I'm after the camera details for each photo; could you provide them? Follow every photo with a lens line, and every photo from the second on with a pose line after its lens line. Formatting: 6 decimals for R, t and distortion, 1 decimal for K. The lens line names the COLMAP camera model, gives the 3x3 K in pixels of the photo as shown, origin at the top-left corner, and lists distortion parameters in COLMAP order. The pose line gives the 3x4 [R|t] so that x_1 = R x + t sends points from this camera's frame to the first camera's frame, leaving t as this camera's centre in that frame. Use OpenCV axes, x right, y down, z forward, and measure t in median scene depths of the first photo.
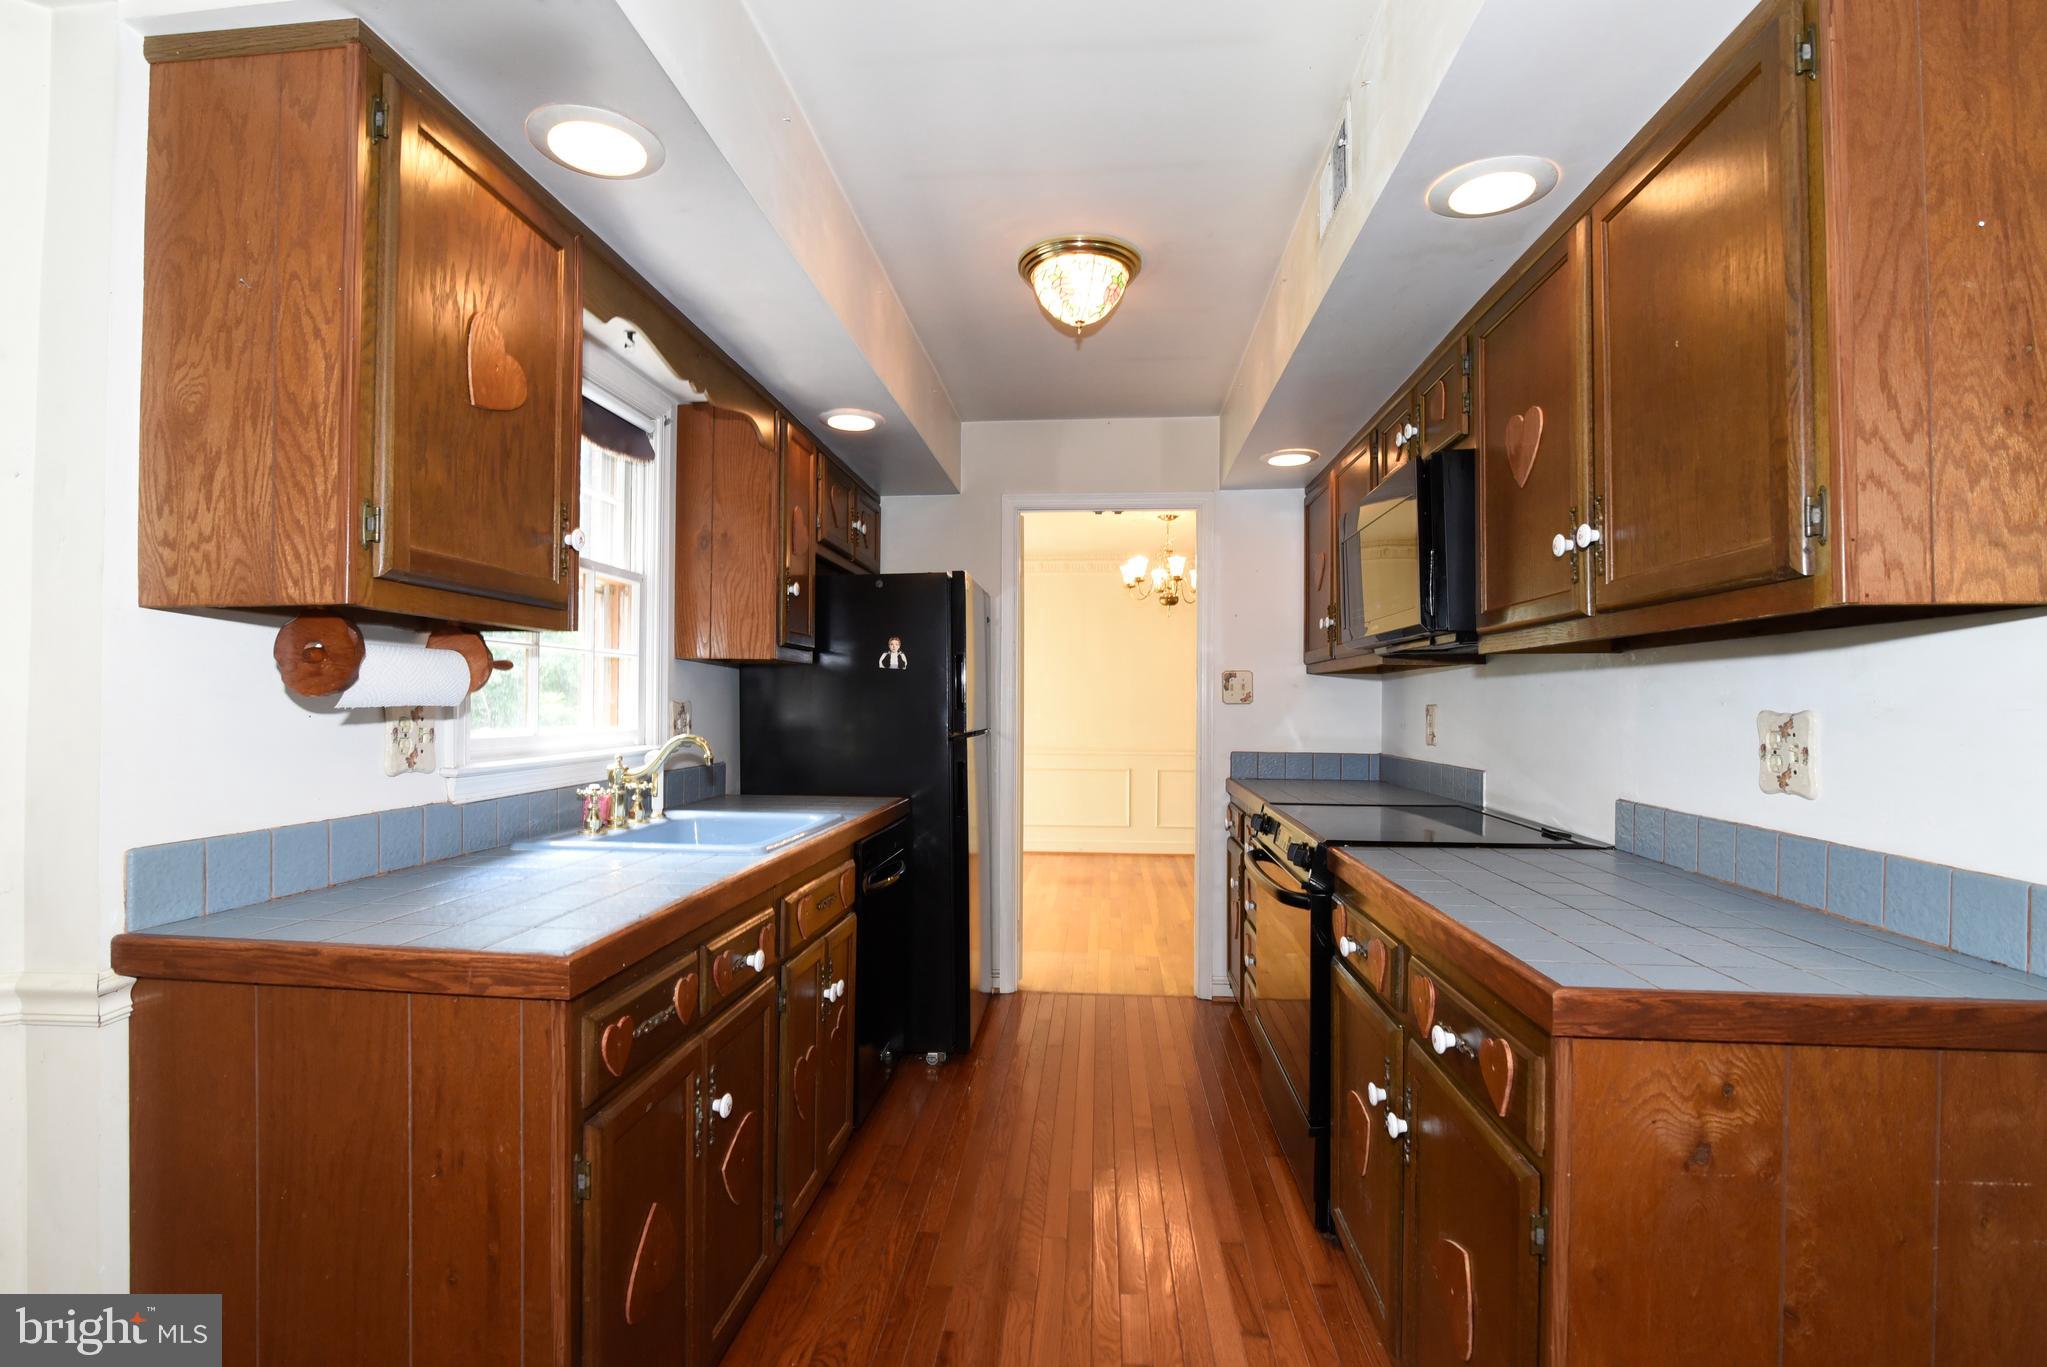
lens RADIAL K [[952.9, 0, 1029.7], [0, 952.9, 694.0], [0, 0, 1]] dist [-0.019857, 0.000561]
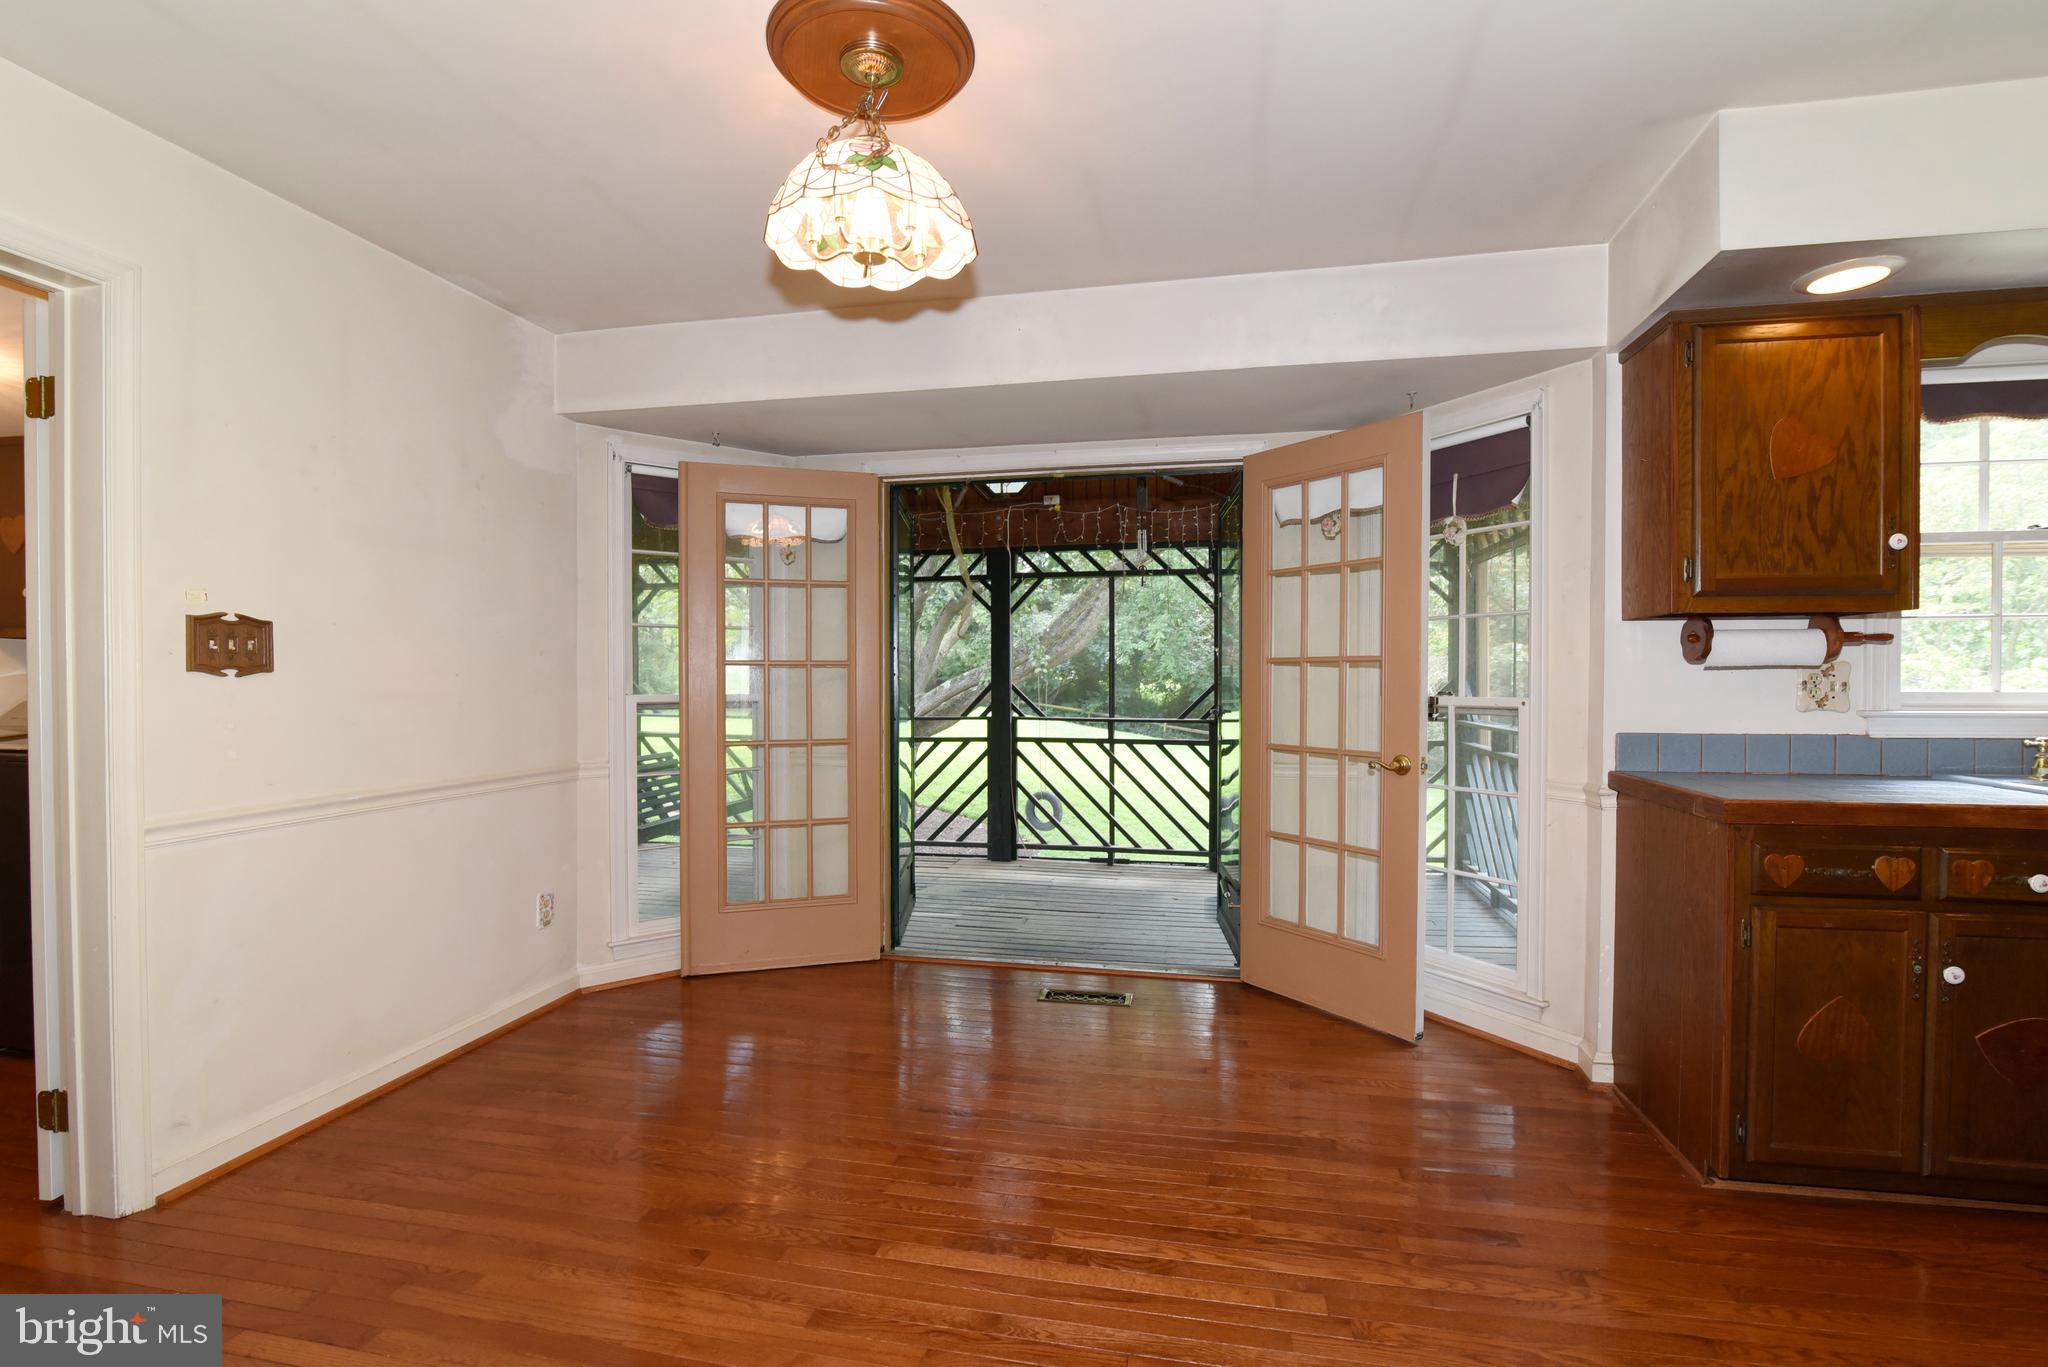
lens RADIAL K [[953.3, 0, 1016.1], [0, 953.3, 688.8], [0, 0, 1]] dist [-0.019857, 0.000561]
pose [[-0.135863, 0.004002, -0.990719, 0.996309], [0.007690, 0.999966, 0.002985, 0.033785], [0.990698, -0.007213, -0.135890, -0.055880]]
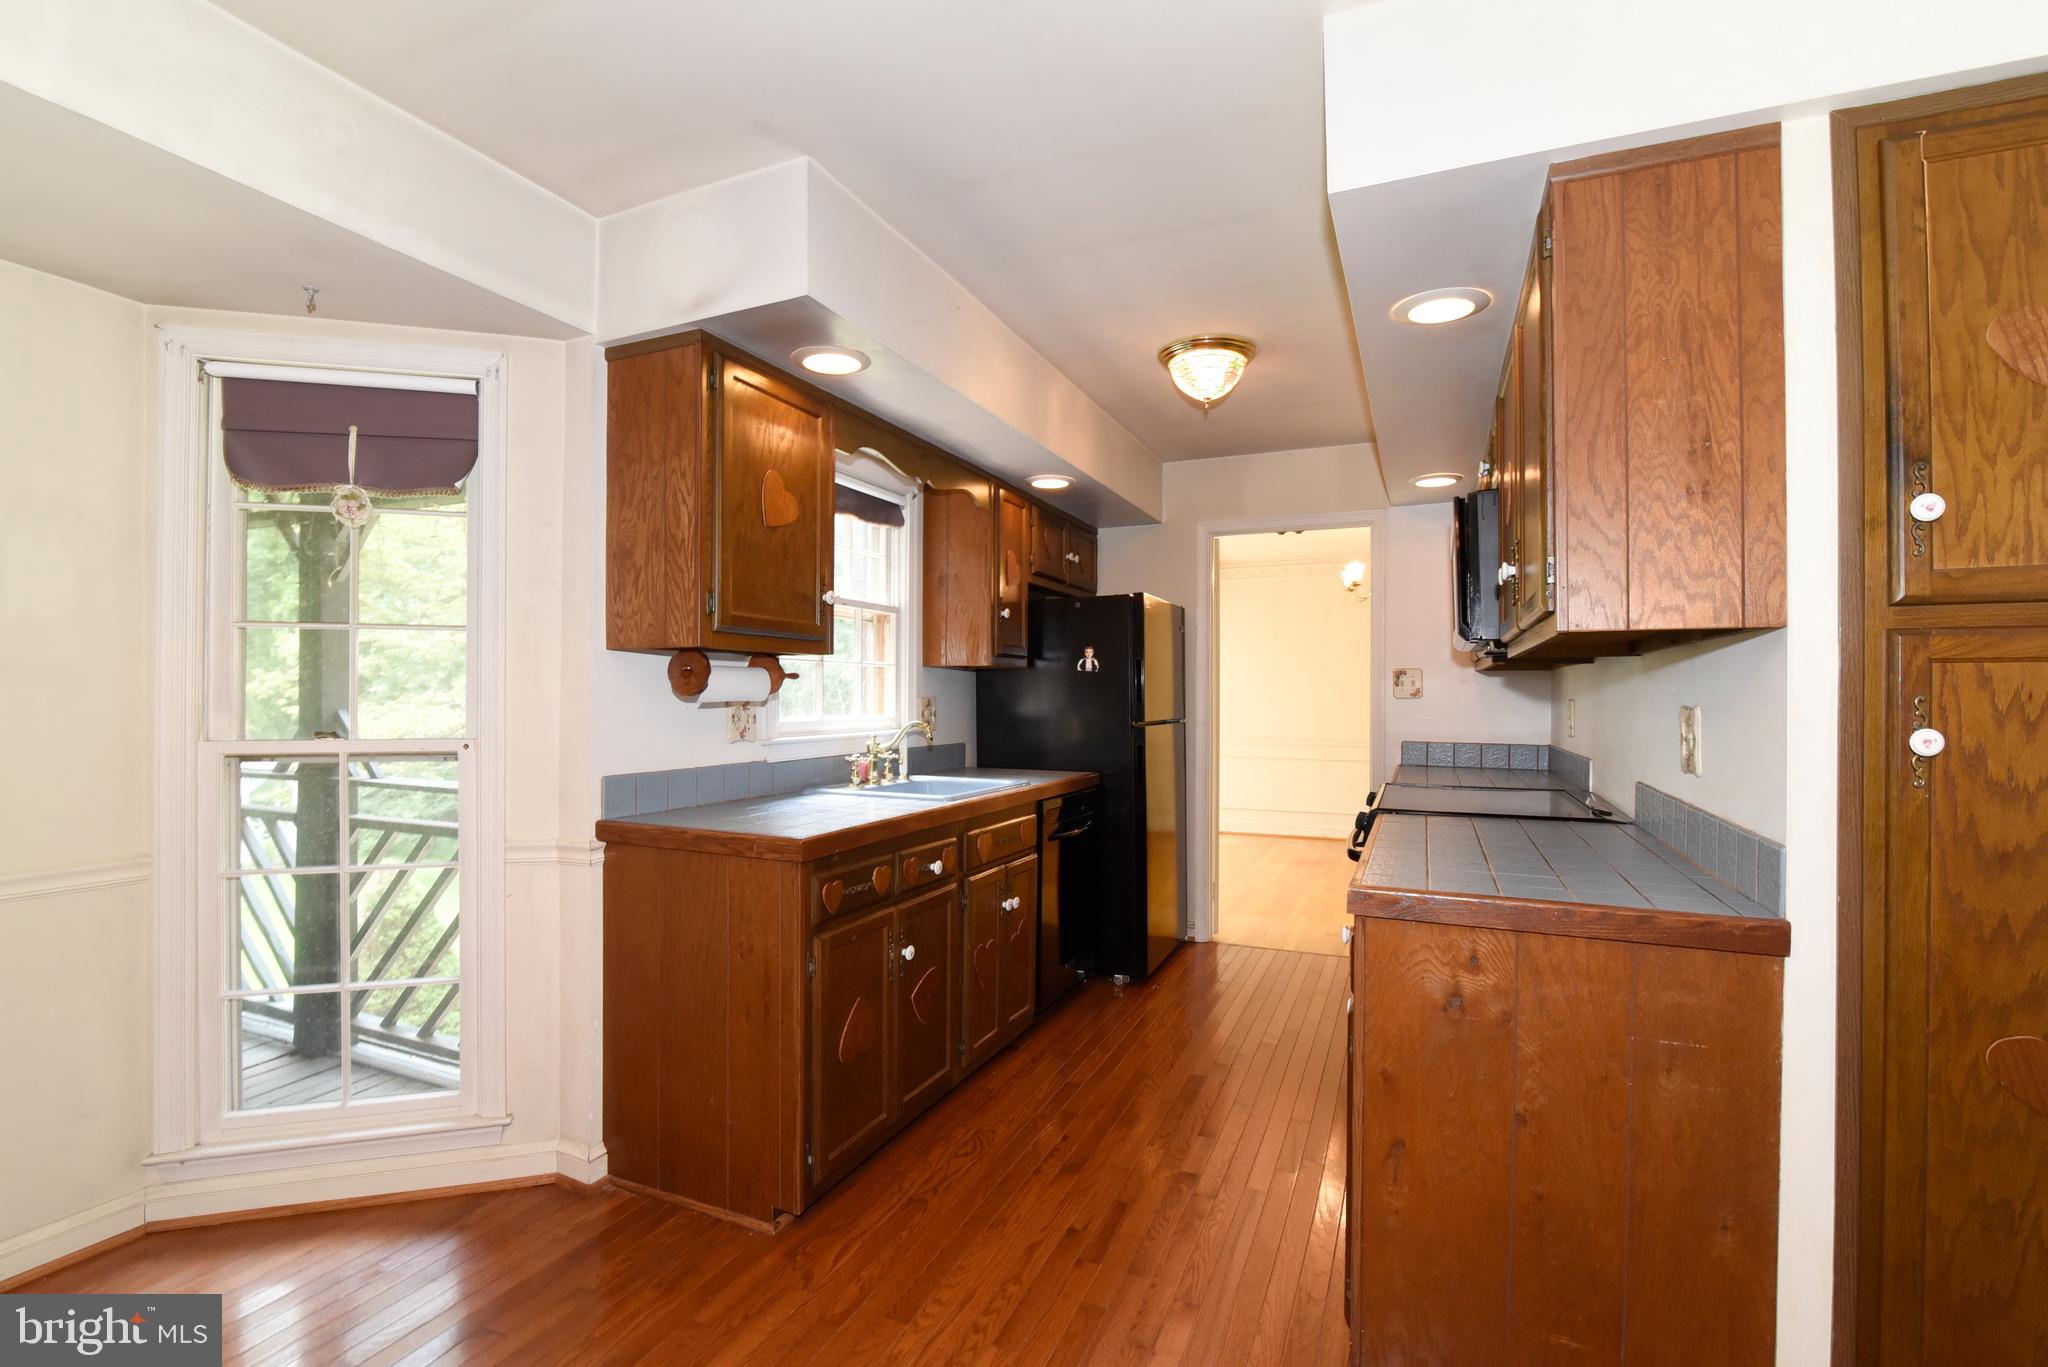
lens RADIAL K [[953.3, 0, 1029.7], [0, 953.3, 694.9], [0, 0, 1]] dist [-0.019857, 0.000561]
pose [[0.947440, -0.001613, -0.319930, 0.343881], [0.003584, 0.999978, 0.005572, -0.005987], [0.319914, -0.006426, 0.947425, -0.396897]]
